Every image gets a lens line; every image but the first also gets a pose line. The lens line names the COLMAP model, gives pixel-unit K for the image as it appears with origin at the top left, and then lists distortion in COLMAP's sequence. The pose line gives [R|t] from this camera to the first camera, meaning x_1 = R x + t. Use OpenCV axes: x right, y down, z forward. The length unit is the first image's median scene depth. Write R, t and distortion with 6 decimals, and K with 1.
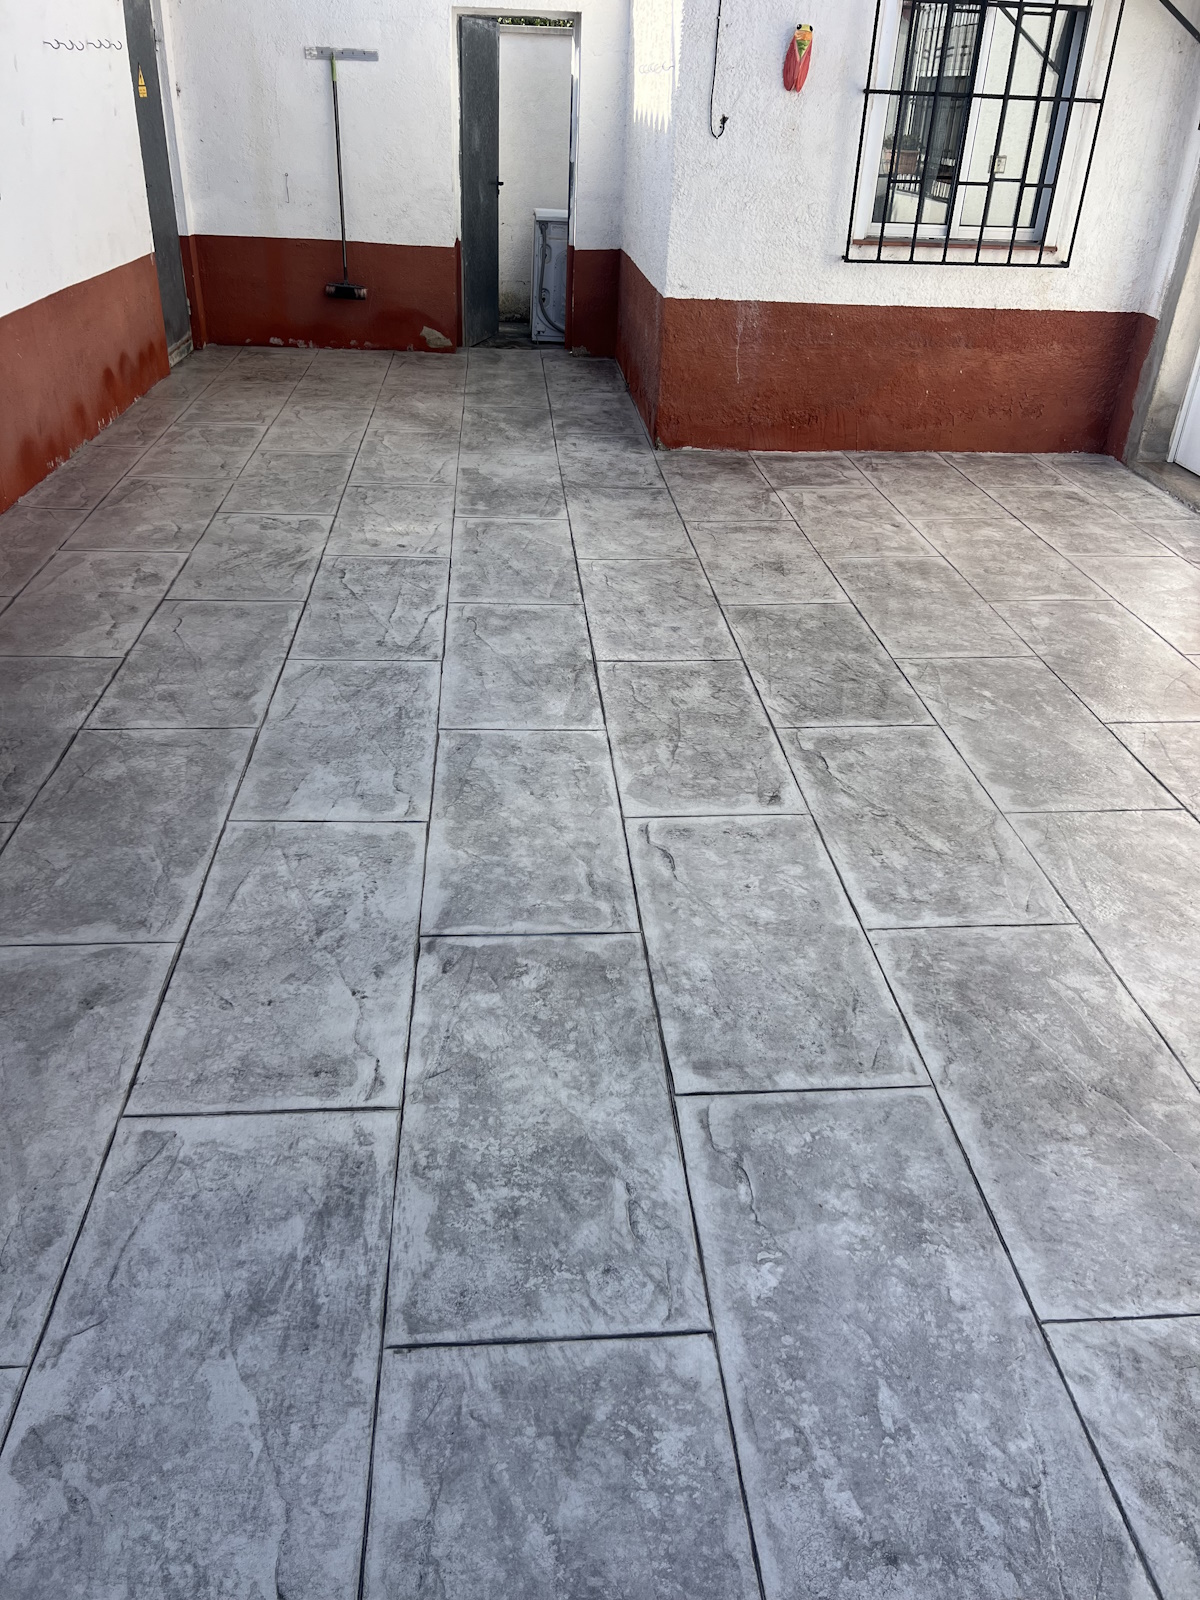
lens RADIAL K [[1210.3, 0, 600.0], [0, 1210.3, 842.3], [0, 0, 1]] dist [0.001637, -0.013492]
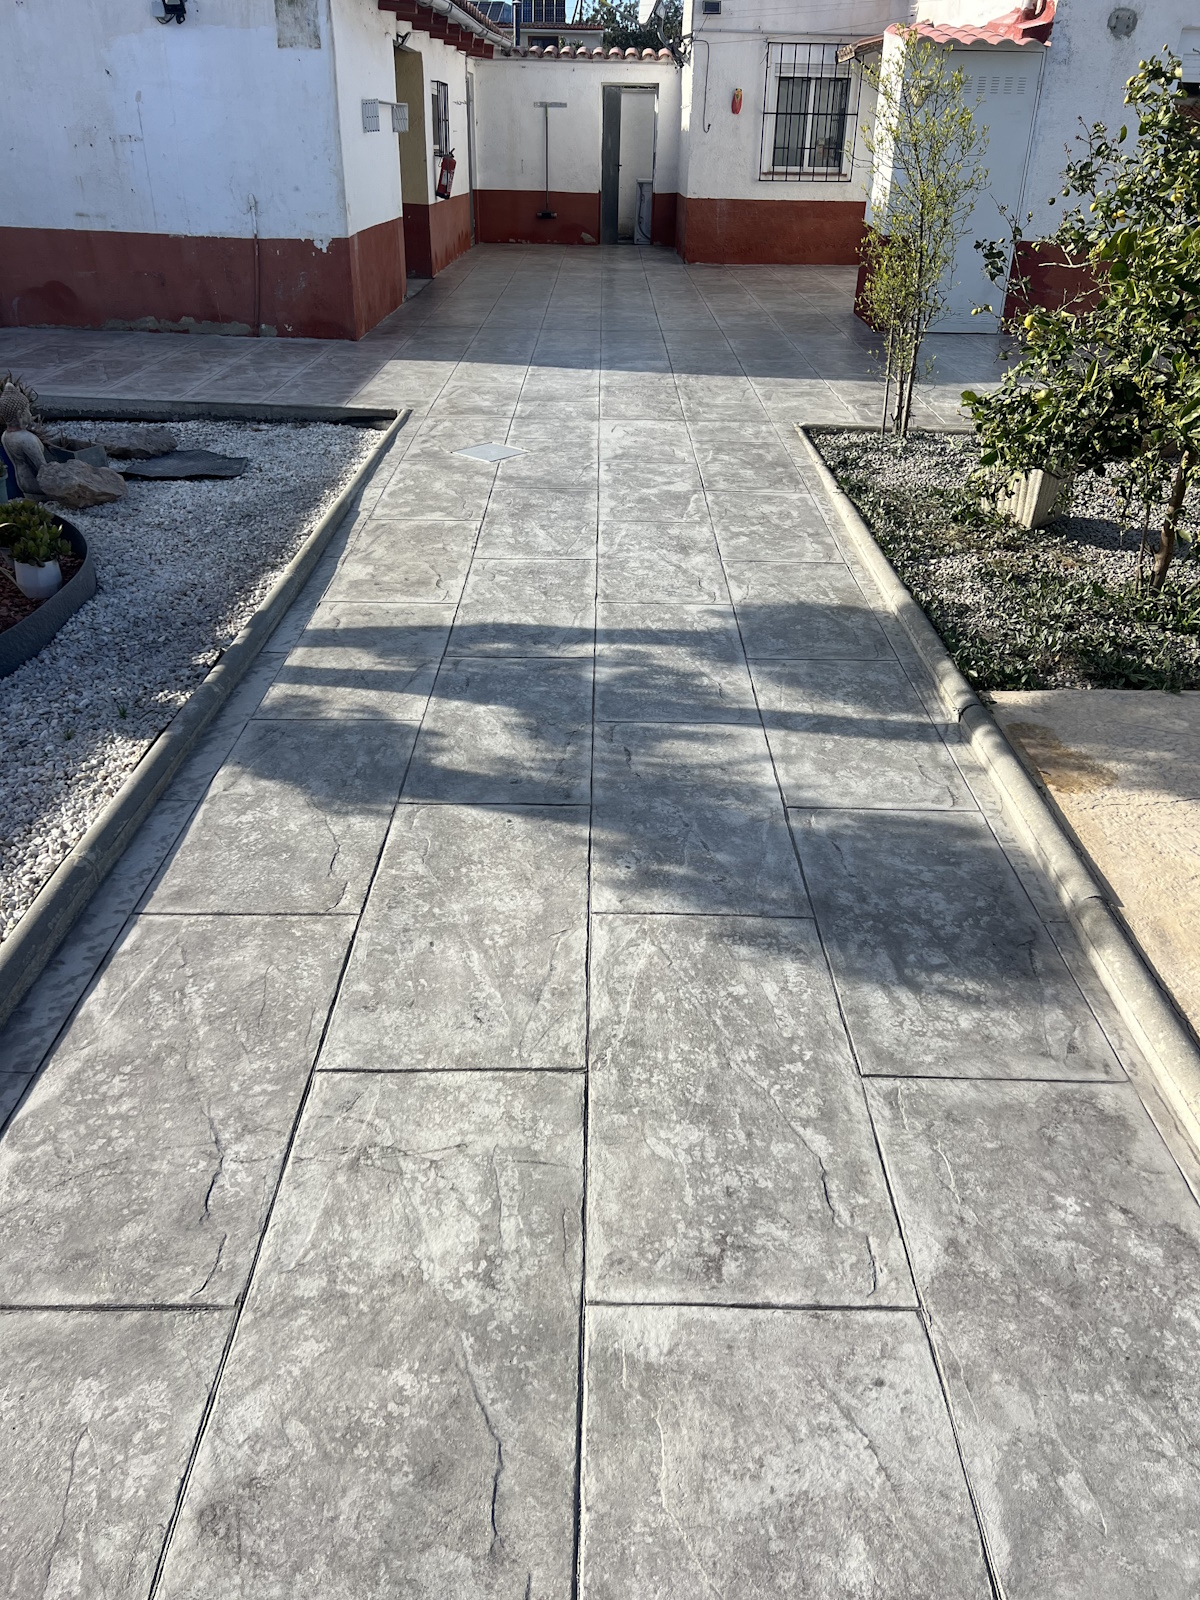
lens RADIAL K [[1195.0, 0, 587.4], [0, 1195.0, 796.8], [0, 0, 1]] dist [0.061709, -0.050272]
pose [[0.996084, 0.025418, -0.084679, 0.069337], [-0.030213, 0.997983, -0.055824, 0.710816], [0.083089, 0.058164, 0.994843, -1.092935]]
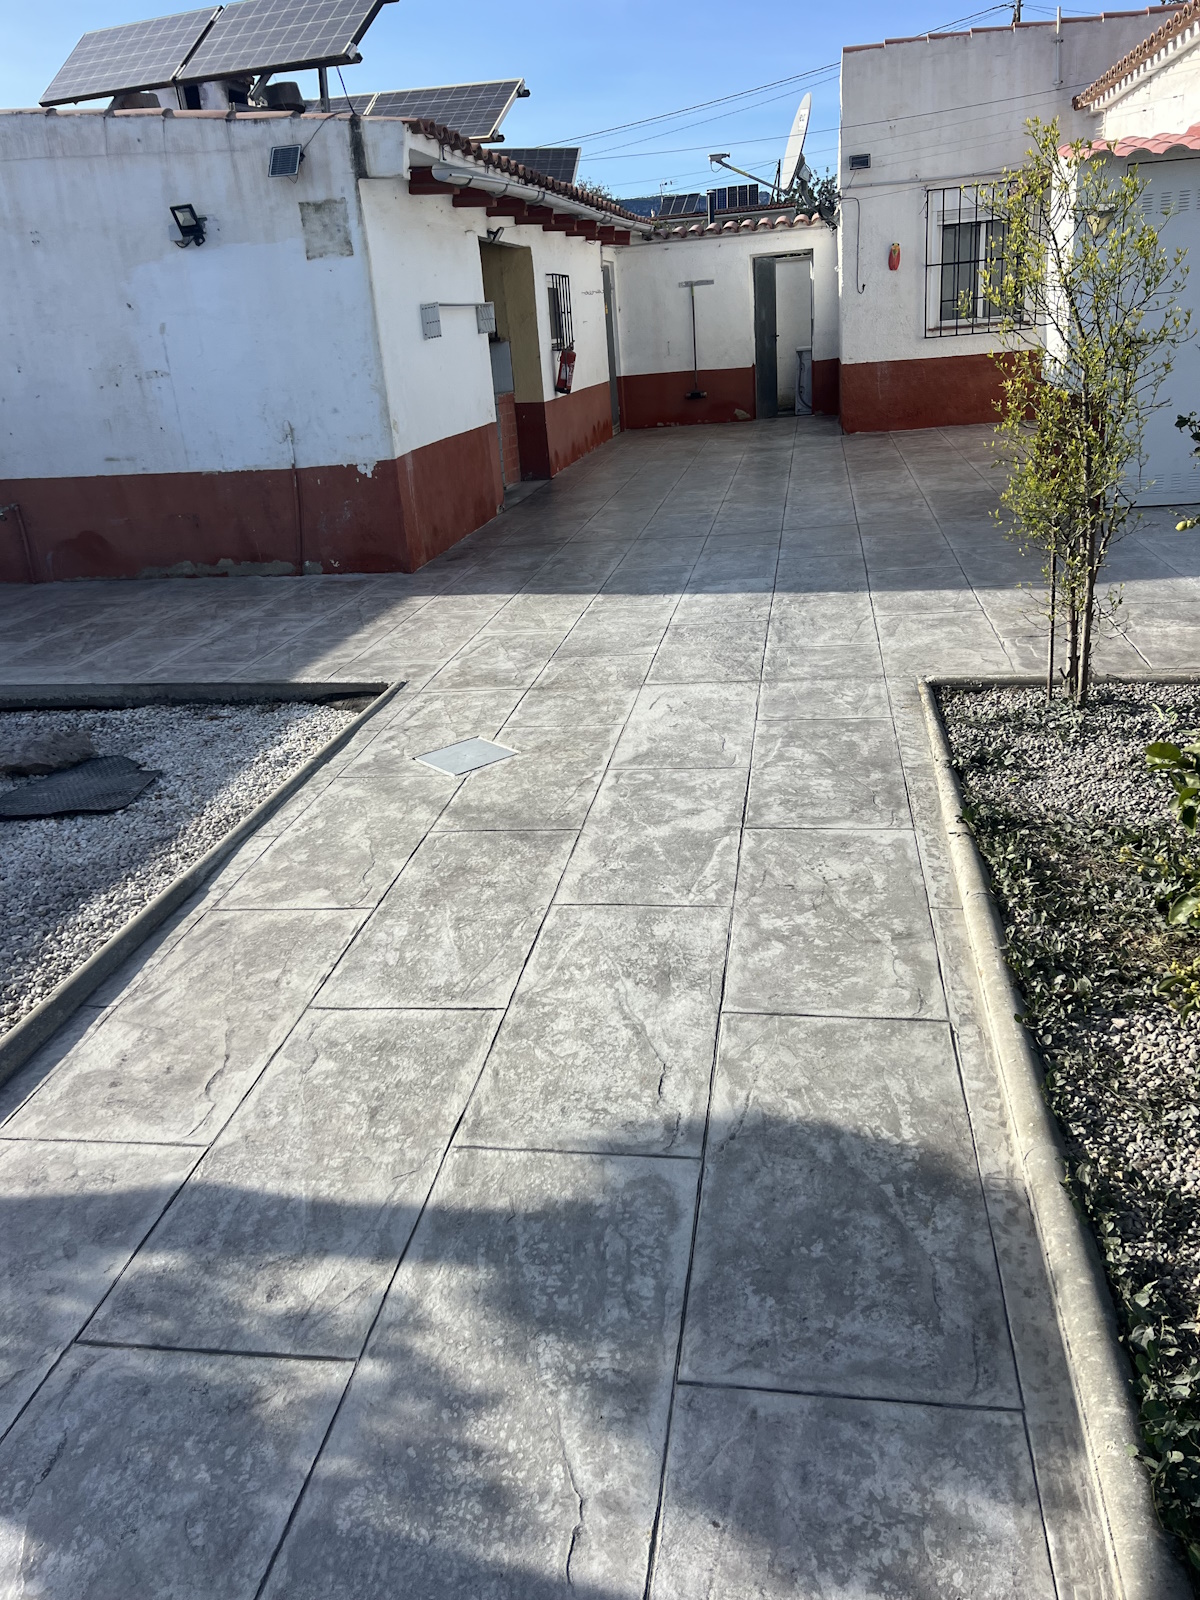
lens RADIAL K [[1195.0, 0, 587.4], [0, 1195.0, 796.8], [0, 0, 1]] dist [0.061709, -0.050272]
pose [[0.963408, -0.013961, -0.267676, 0.140426], [-0.032543, 0.985162, -0.168511, 0.549928], [0.266057, 0.171056, 0.948659, -0.831704]]
